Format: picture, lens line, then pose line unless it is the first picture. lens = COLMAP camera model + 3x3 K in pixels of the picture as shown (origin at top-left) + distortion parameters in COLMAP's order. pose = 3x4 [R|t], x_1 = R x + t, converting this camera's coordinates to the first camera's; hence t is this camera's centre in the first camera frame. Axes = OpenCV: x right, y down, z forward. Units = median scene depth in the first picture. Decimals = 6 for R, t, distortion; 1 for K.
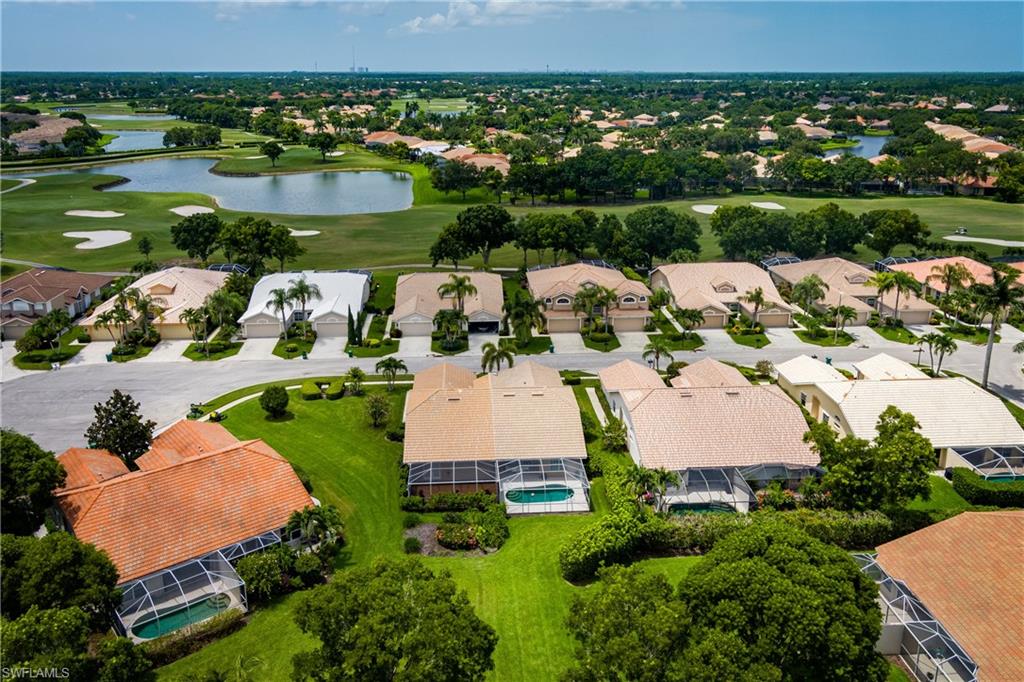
lens RADIAL K [[770.5, 0, 513.9], [0, 770.5, 366.8], [0, 0, 1]] dist [0.021512, -0.011109]
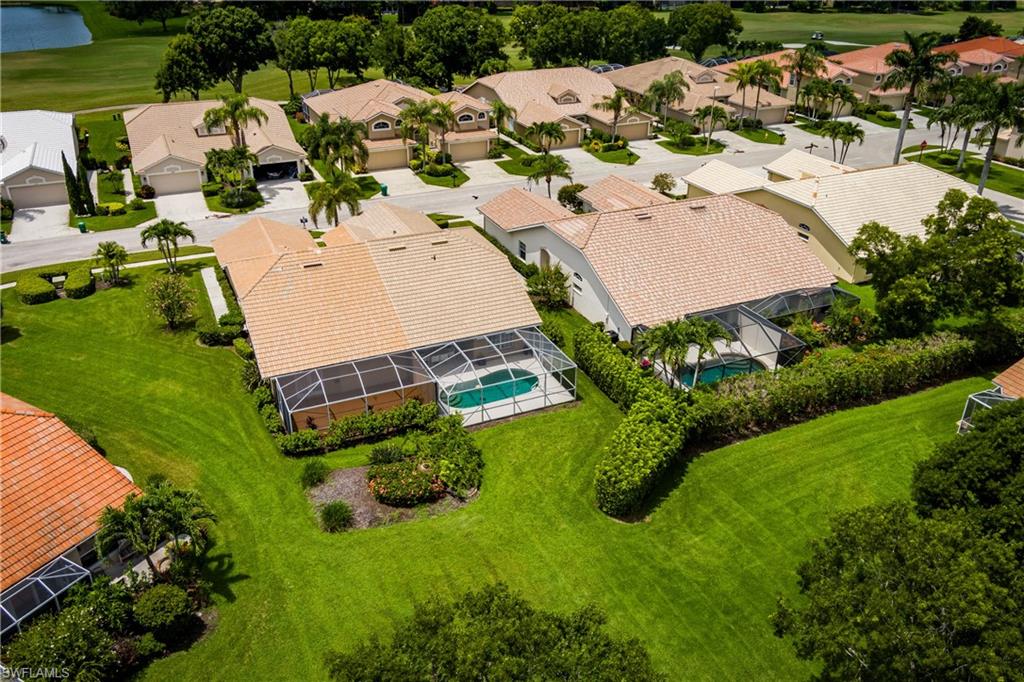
lens RADIAL K [[770.5, 0, 513.9], [0, 770.5, 366.8], [0, 0, 1]] dist [0.021512, -0.011109]
pose [[0.933613, -0.170928, 0.314880, -0.094719], [0.114550, 0.975137, 0.189700, 0.015436], [-0.339476, -0.141037, 0.929981, 0.239716]]
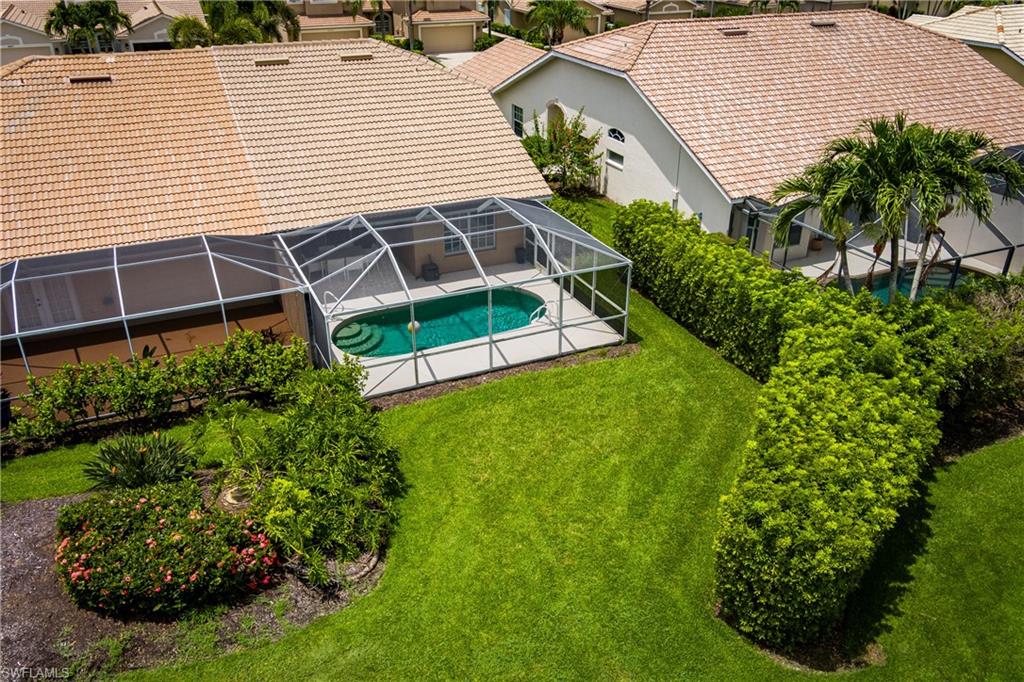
lens RADIAL K [[770.5, 0, 513.9], [0, 770.5, 366.8], [0, 0, 1]] dist [0.021512, -0.011109]
pose [[0.935240, -0.171839, 0.309513, -0.024395], [0.117351, 0.975343, 0.186909, 0.080606], [-0.334000, -0.138483, 0.932345, 0.436227]]
